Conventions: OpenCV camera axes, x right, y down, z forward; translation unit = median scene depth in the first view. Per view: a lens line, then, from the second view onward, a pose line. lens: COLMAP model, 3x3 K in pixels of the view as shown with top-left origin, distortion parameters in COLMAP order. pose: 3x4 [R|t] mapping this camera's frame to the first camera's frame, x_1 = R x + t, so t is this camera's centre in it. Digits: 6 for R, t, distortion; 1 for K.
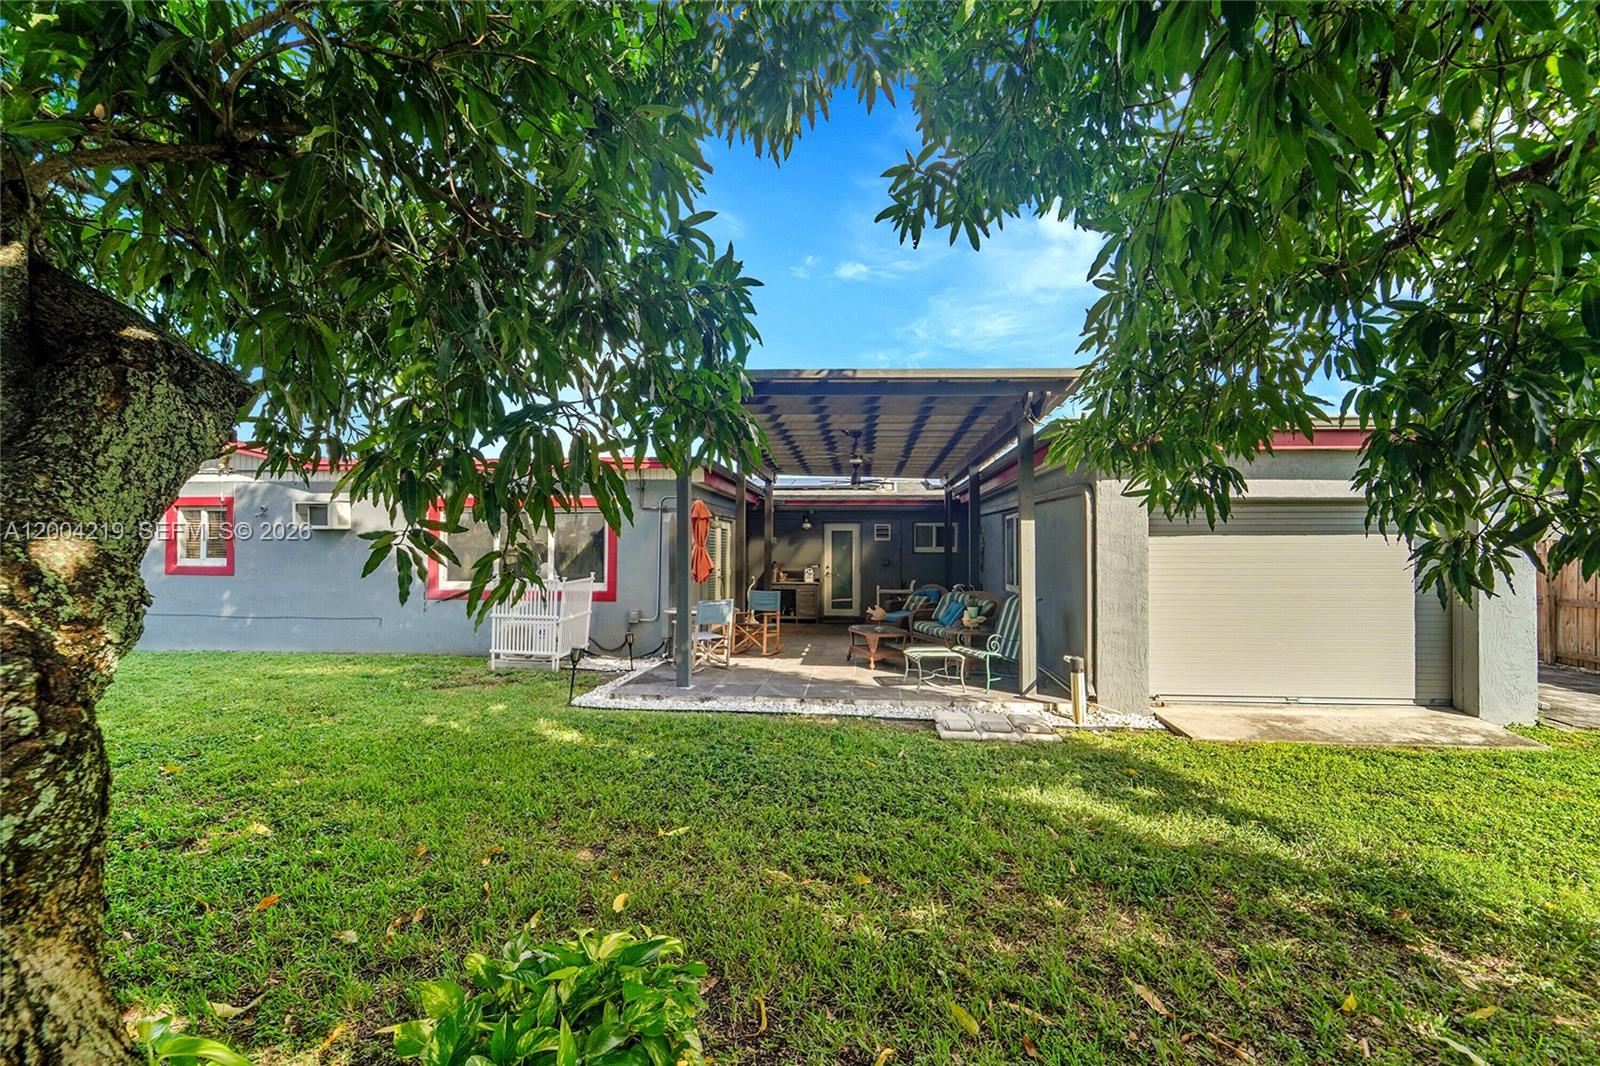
lens RADIAL K [[644.4, 0, 793.4], [0, 644.4, 541.7], [0, 0, 1]] dist [0.002163, -0.000266]
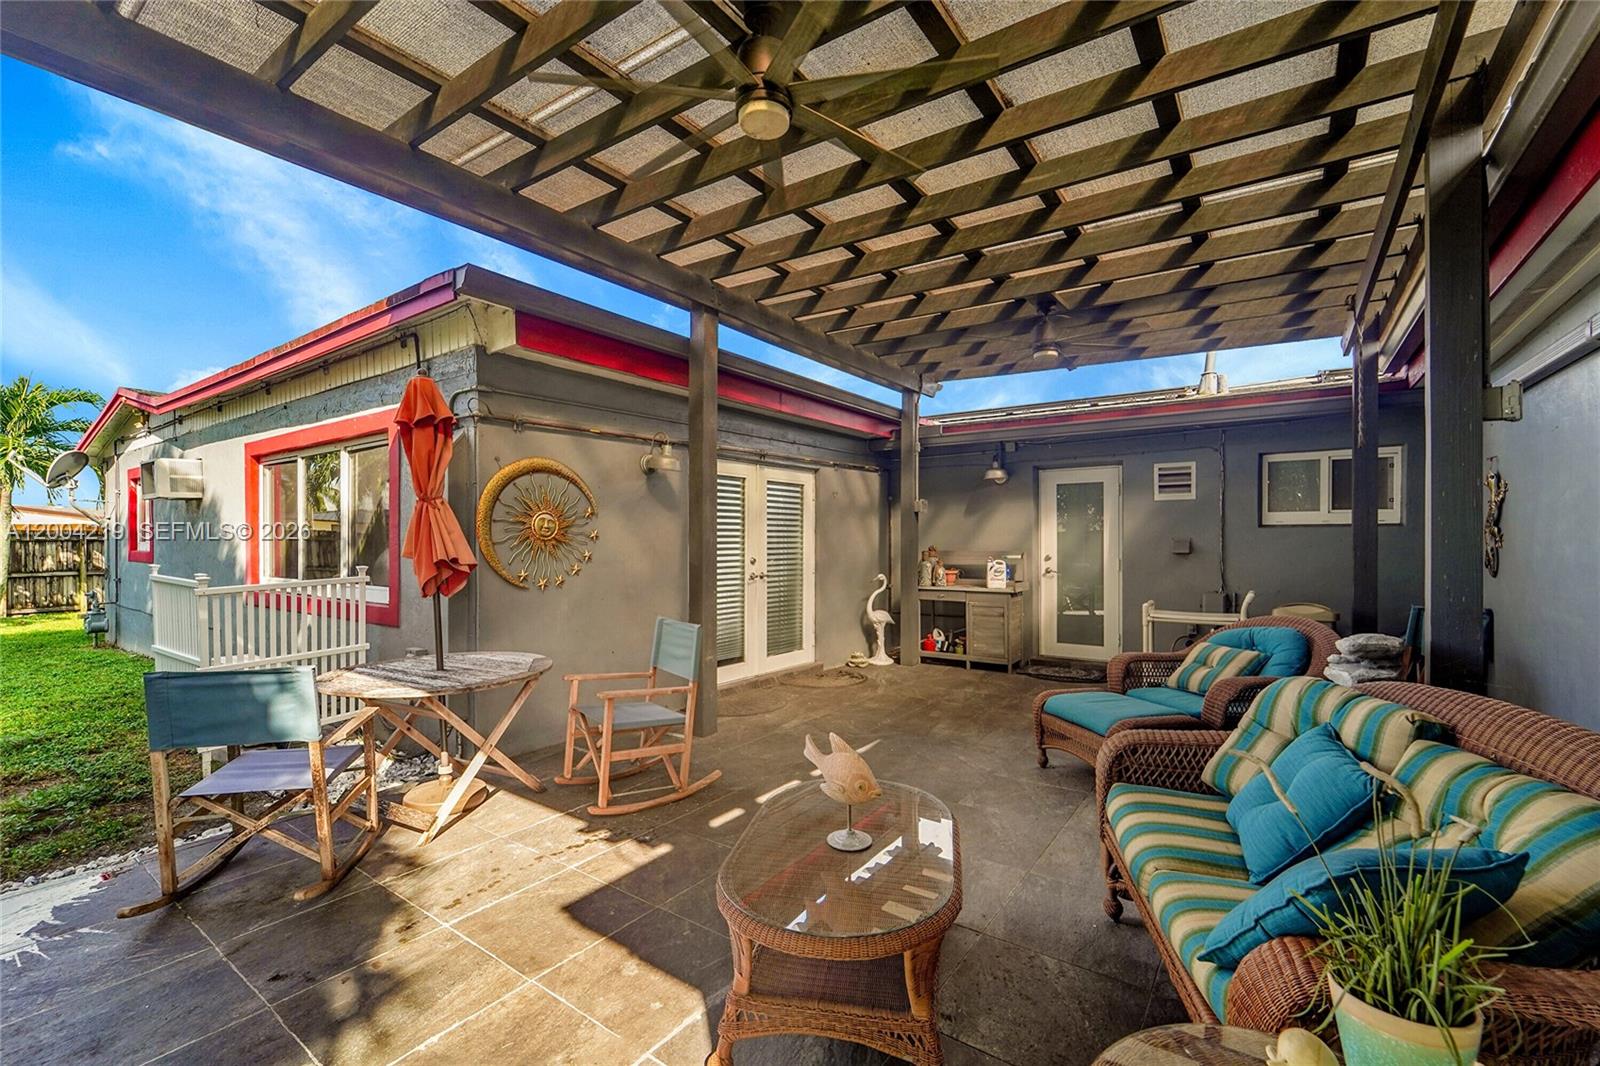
lens RADIAL K [[644.4, 0, 793.4], [0, 644.4, 541.7], [0, 0, 1]] dist [0.002163, -0.000266]
pose [[0.862235, -0.002245, -0.506503, 0.141637], [0.012061, 0.999798, 0.016100, 0.017641], [0.506365, -0.019991, 0.862088, 0.498860]]
